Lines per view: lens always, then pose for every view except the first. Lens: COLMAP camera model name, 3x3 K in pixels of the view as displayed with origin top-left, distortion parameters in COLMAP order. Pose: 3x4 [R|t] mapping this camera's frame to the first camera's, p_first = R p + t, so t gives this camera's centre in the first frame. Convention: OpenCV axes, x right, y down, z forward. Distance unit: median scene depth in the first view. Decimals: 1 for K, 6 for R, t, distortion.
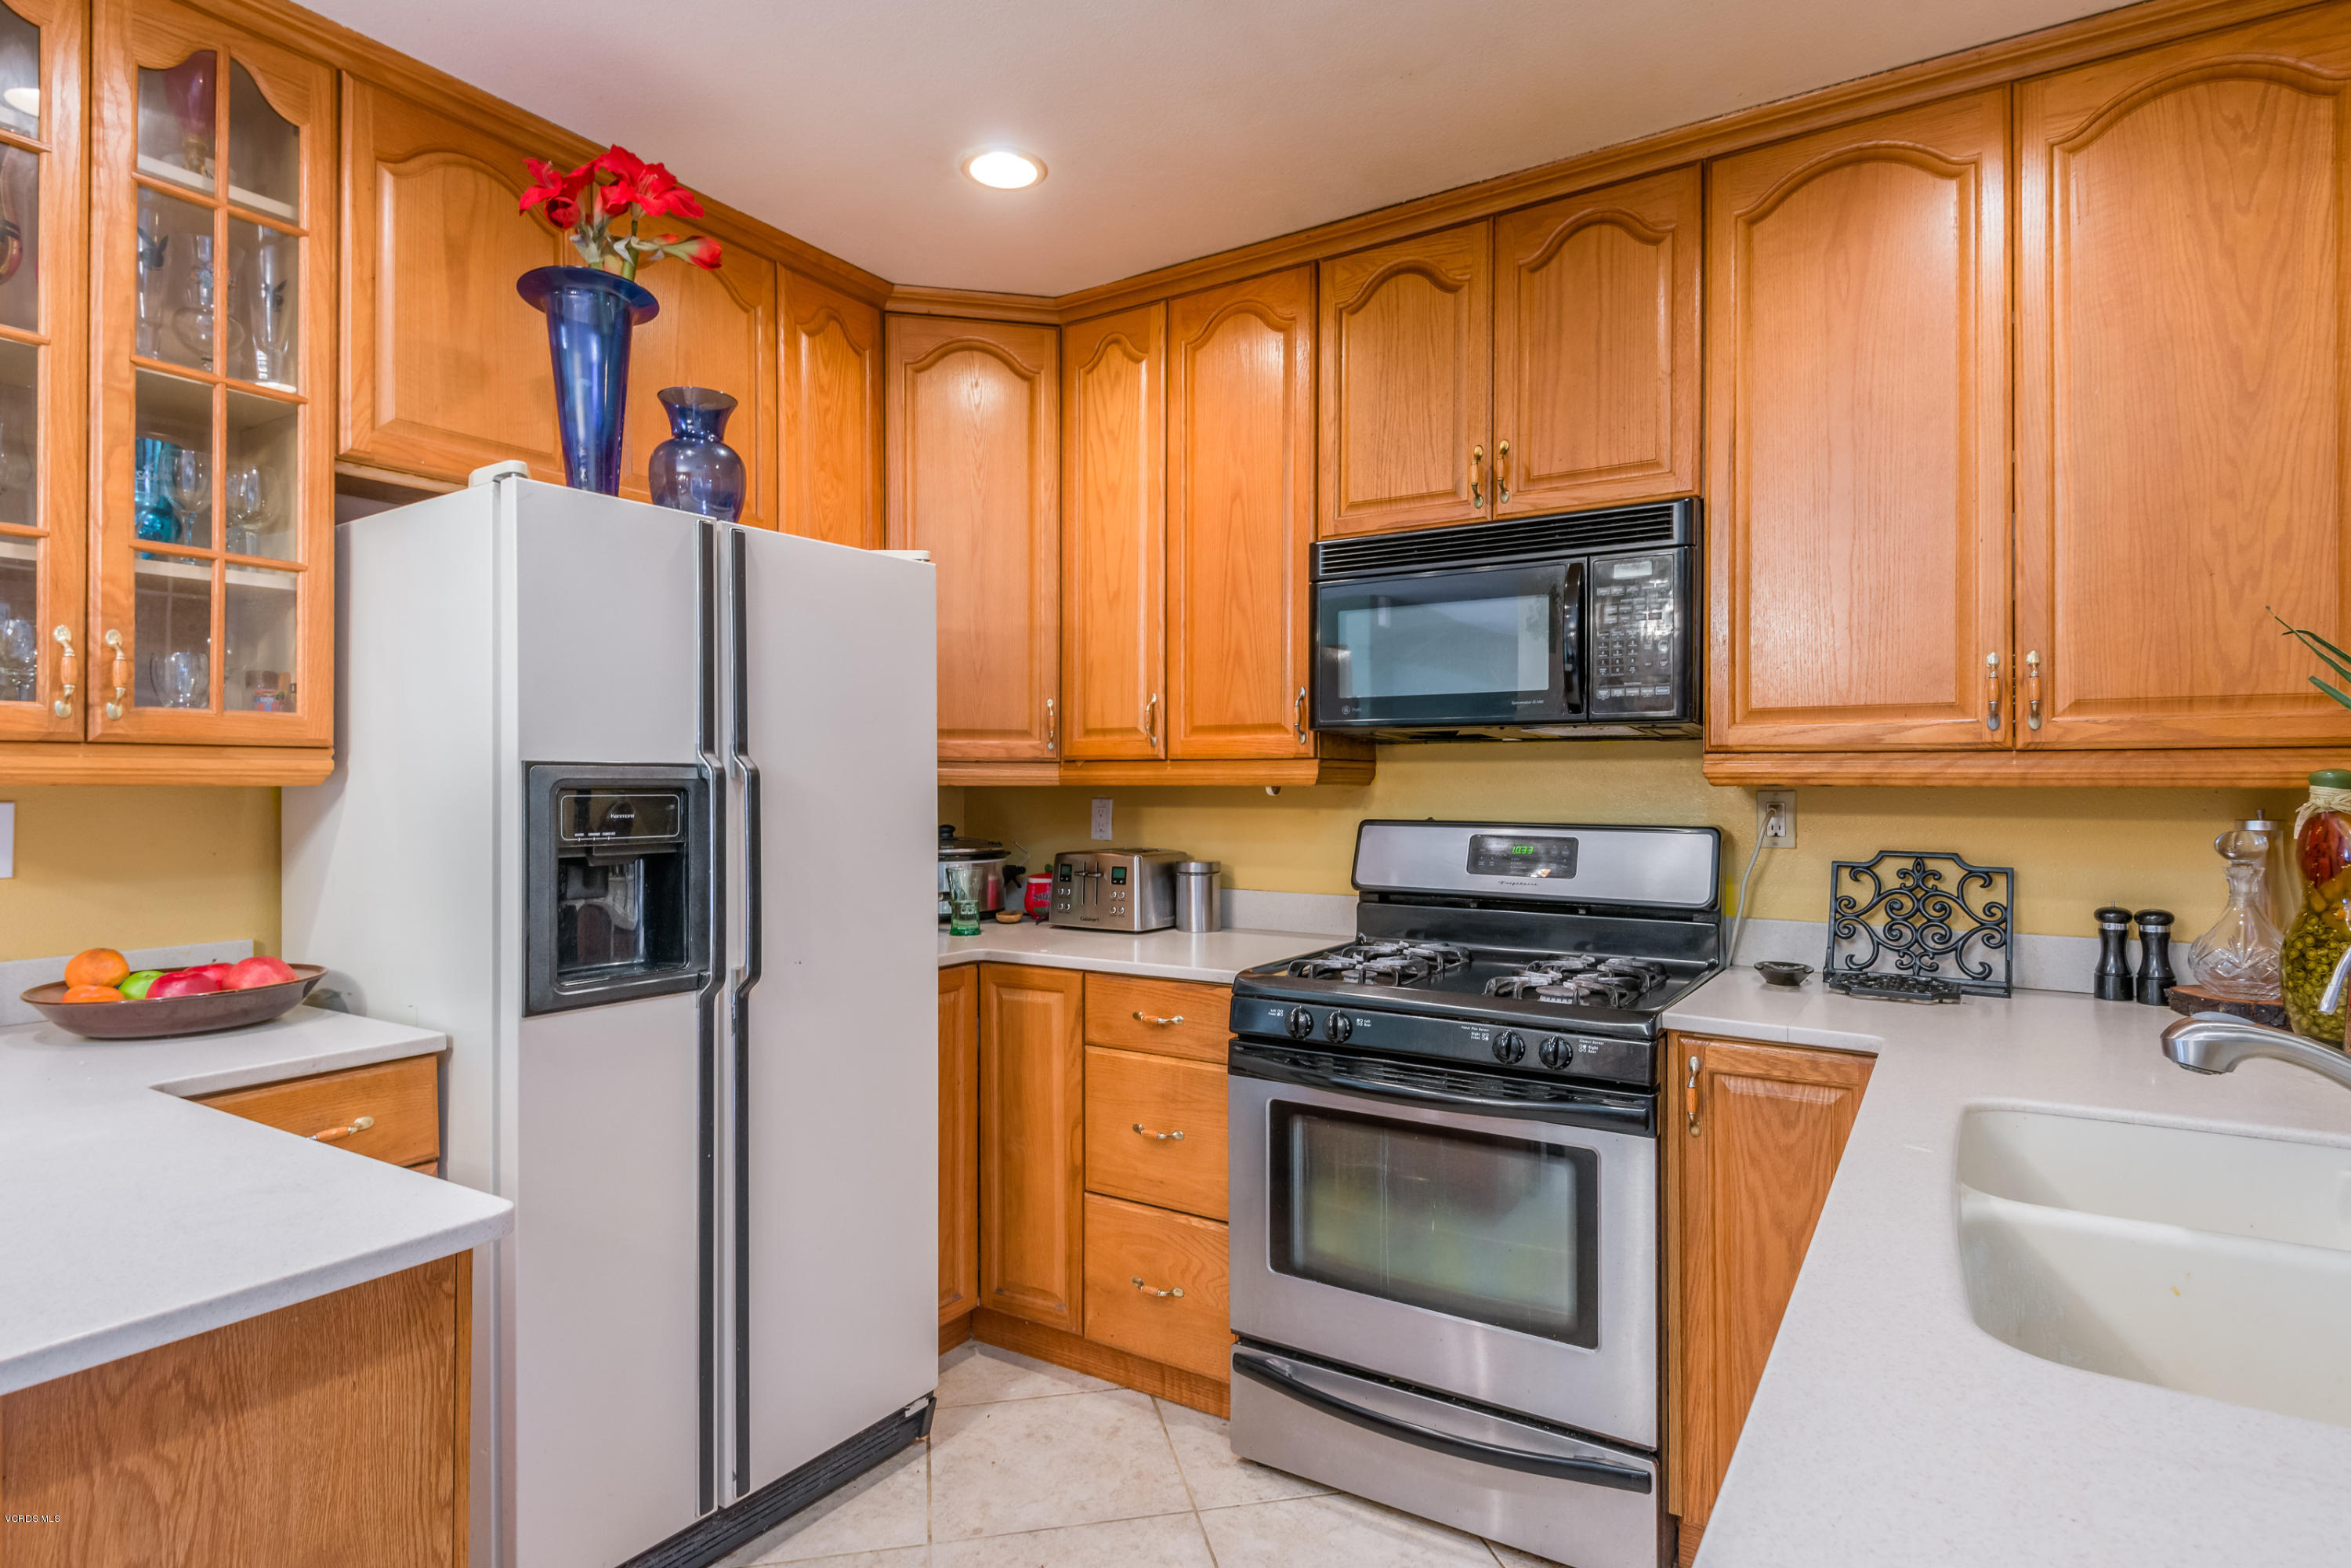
lens RADIAL K [[1237.4, 0, 1175.5], [0, 1237.4, 784.0], [0, 0, 1]] dist [0.000903, -0.000481]
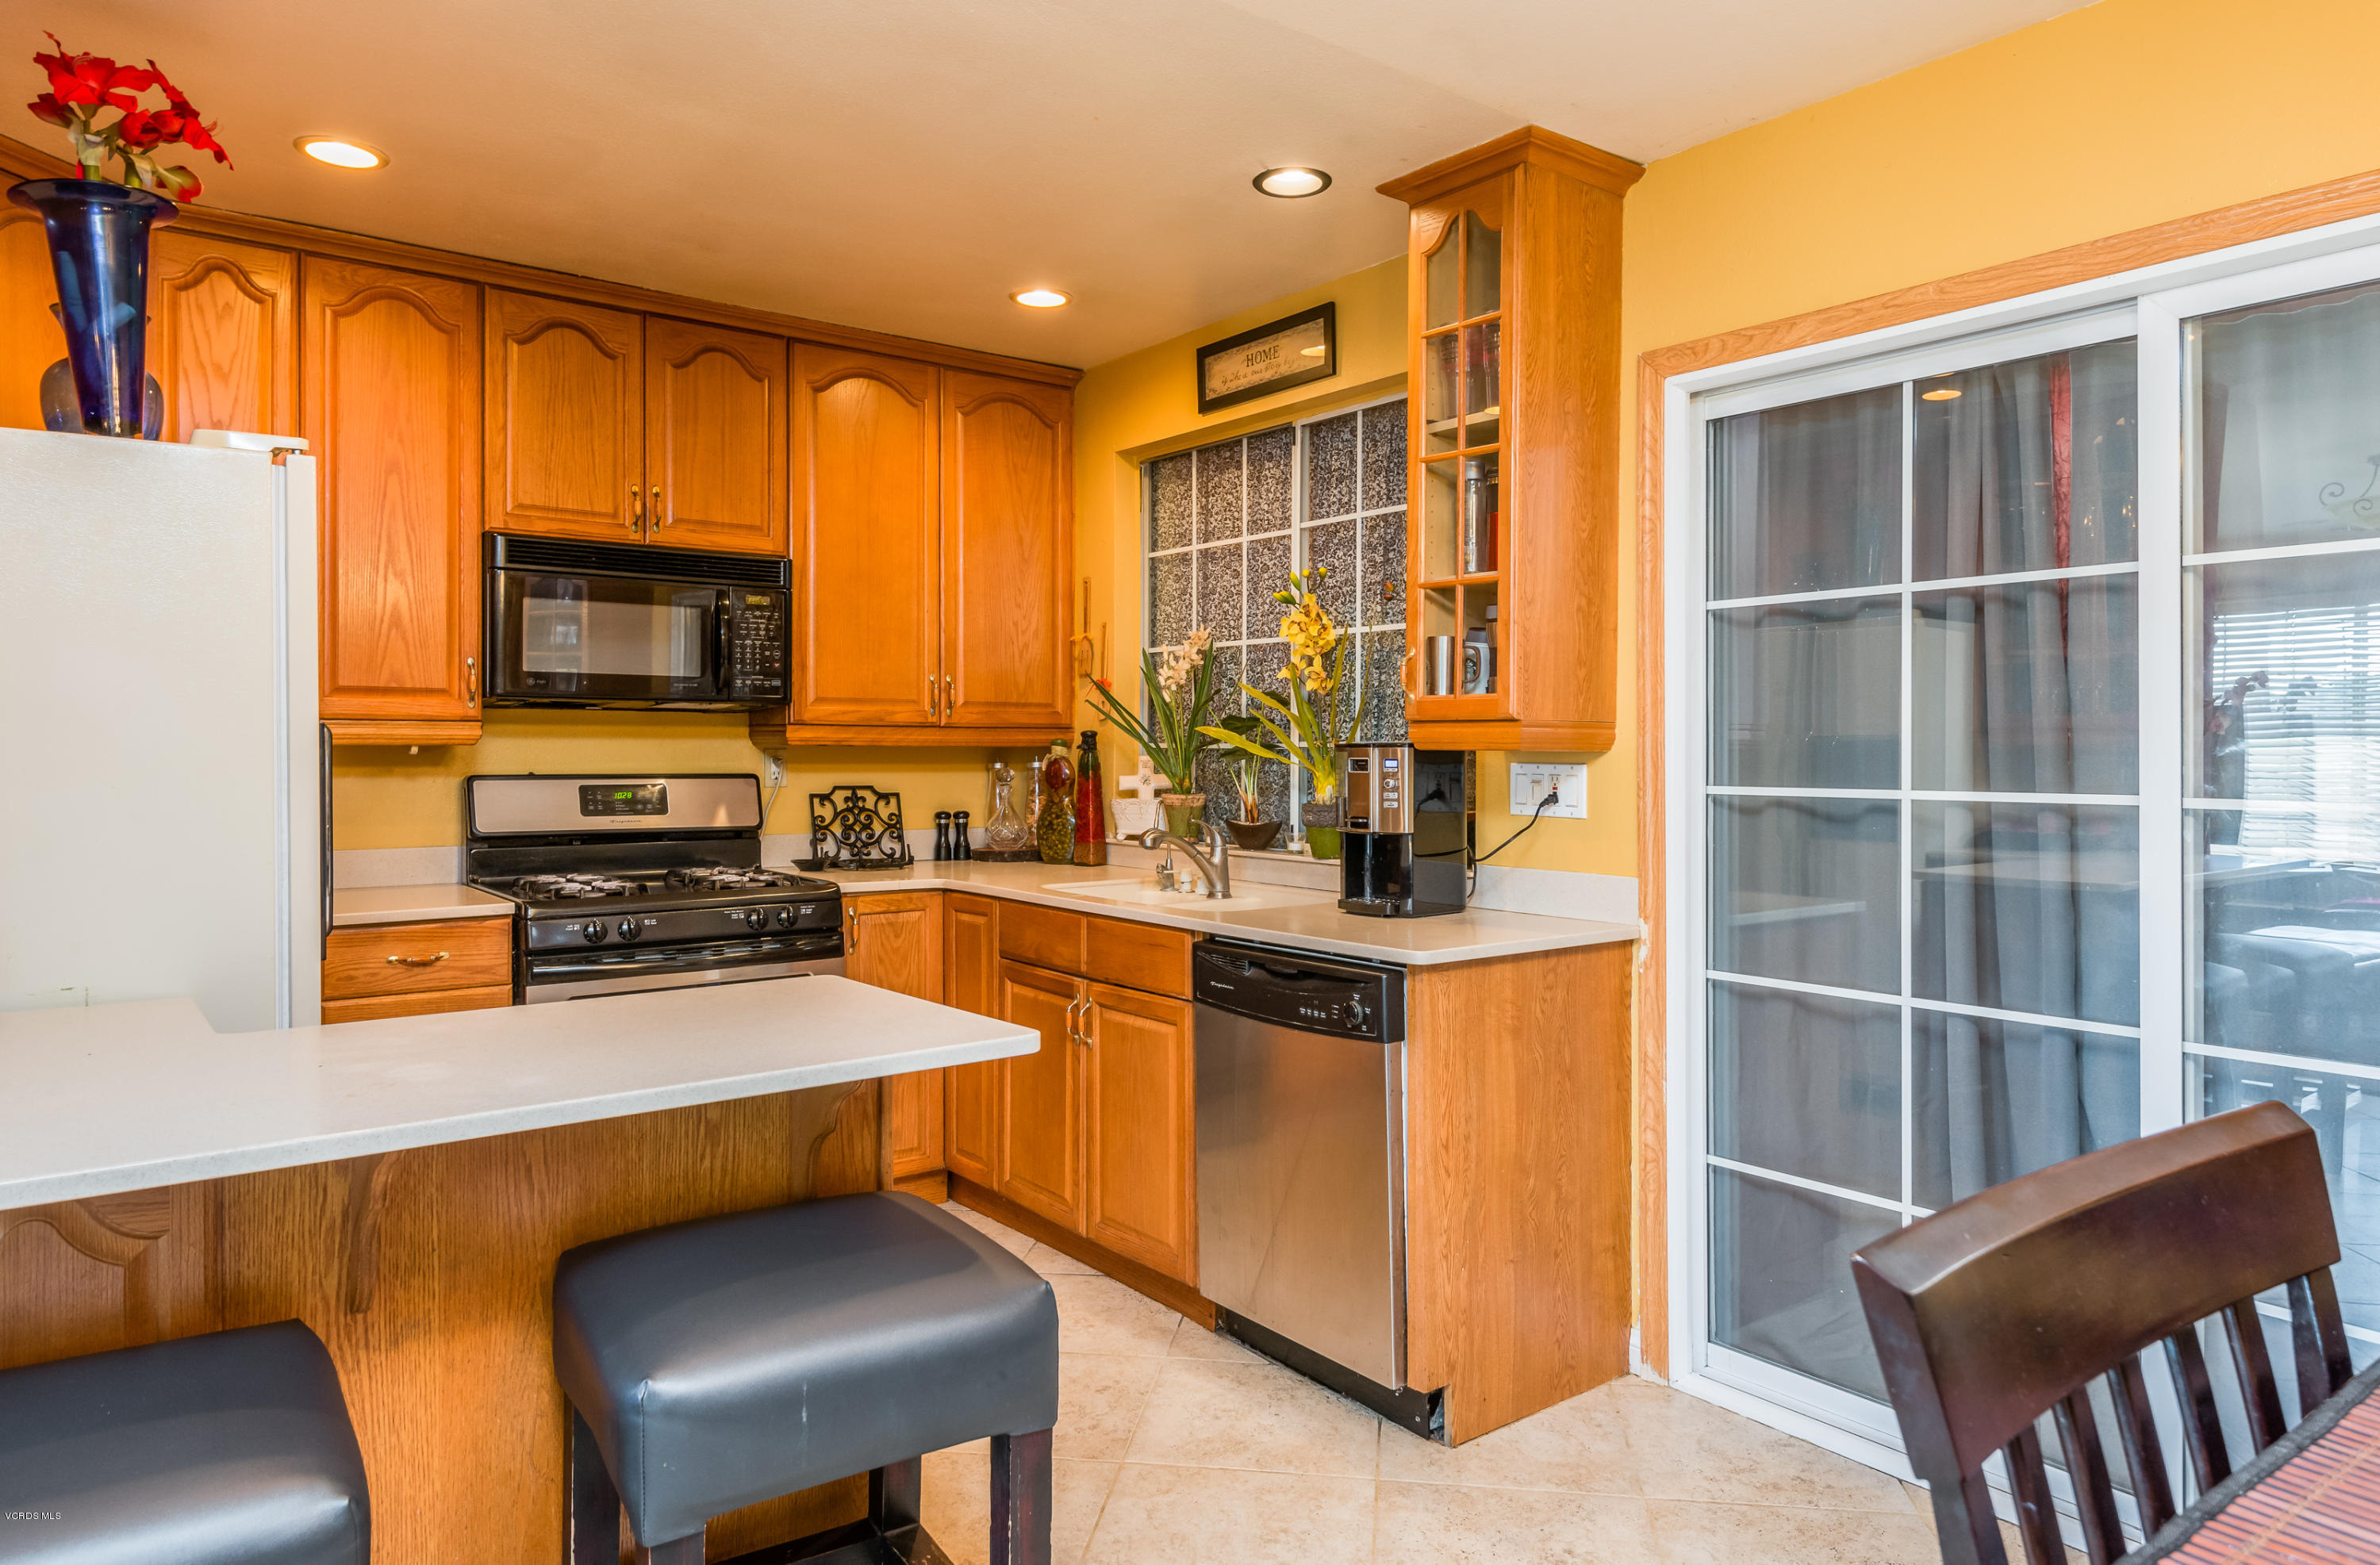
lens RADIAL K [[1466.1, 0, 1190.0], [0, 1466.1, 782.5], [0, 0, 1]] dist [-0.000701, -0.000628]
pose [[0.339585, -0.021158, 0.940337, -1.091868], [-0.000181, 0.999745, 0.022560, 0.006352], [-0.940575, -0.007831, 0.339495, -0.086582]]
